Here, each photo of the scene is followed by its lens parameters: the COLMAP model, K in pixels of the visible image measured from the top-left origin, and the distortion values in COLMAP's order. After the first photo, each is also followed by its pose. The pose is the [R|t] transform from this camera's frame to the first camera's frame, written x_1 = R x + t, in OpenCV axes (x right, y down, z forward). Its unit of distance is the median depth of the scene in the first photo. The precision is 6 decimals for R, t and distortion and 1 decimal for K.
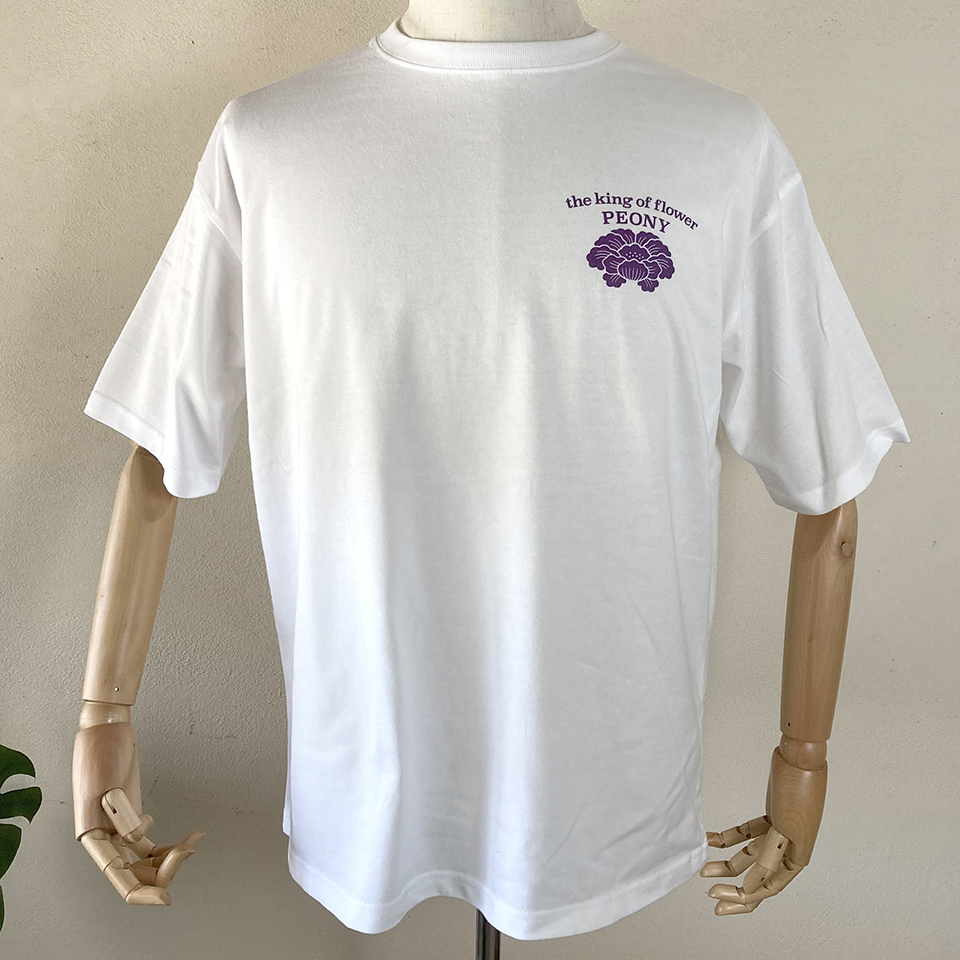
lens RADIAL K [[1098.4, 0, 480.0], [0, 1098.4, 477.8], [0, 0, 1]] dist [-0.012597, 0.000000]
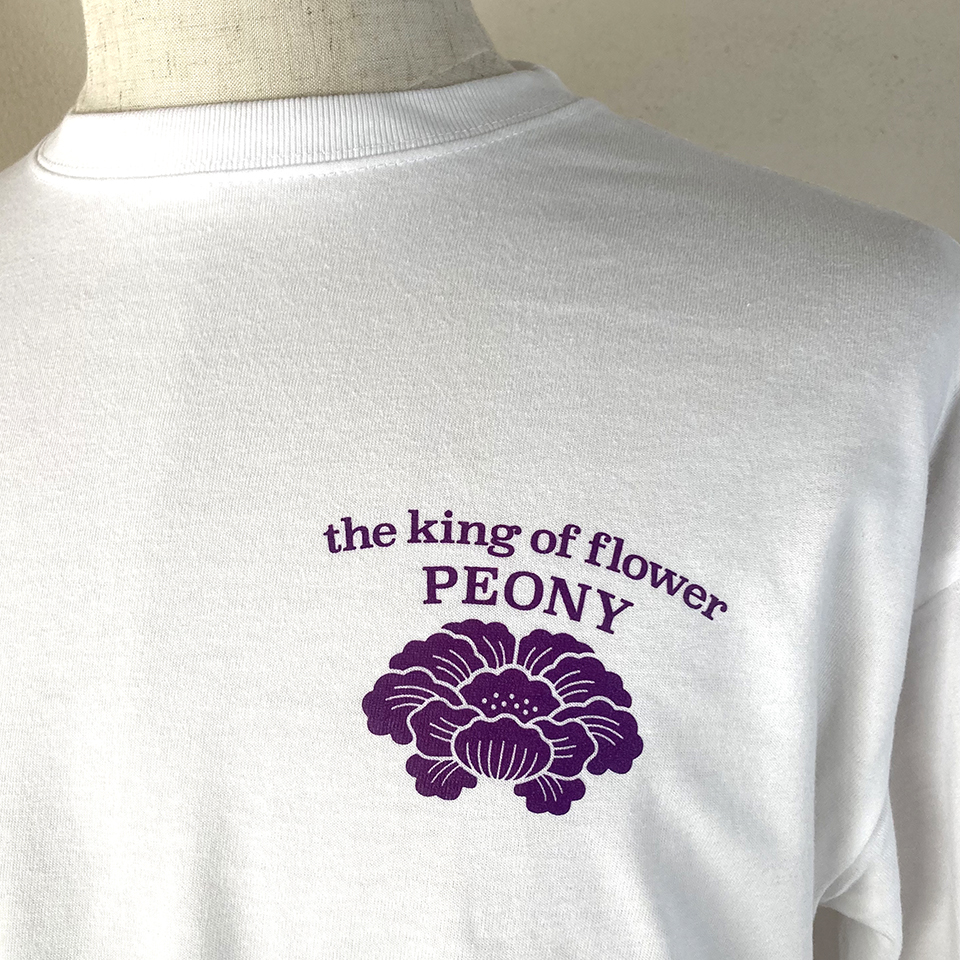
lens RADIAL K [[1098.4, 0, 481.2], [0, 1098.4, 483.7], [0, 0, 1]] dist [-0.012597, 0.000000]
pose [[0.961350, 0.037612, -0.272749, 0.220469], [-0.060819, 0.995164, -0.077134, -0.242175], [0.268529, 0.090741, 0.958988, 0.671460]]
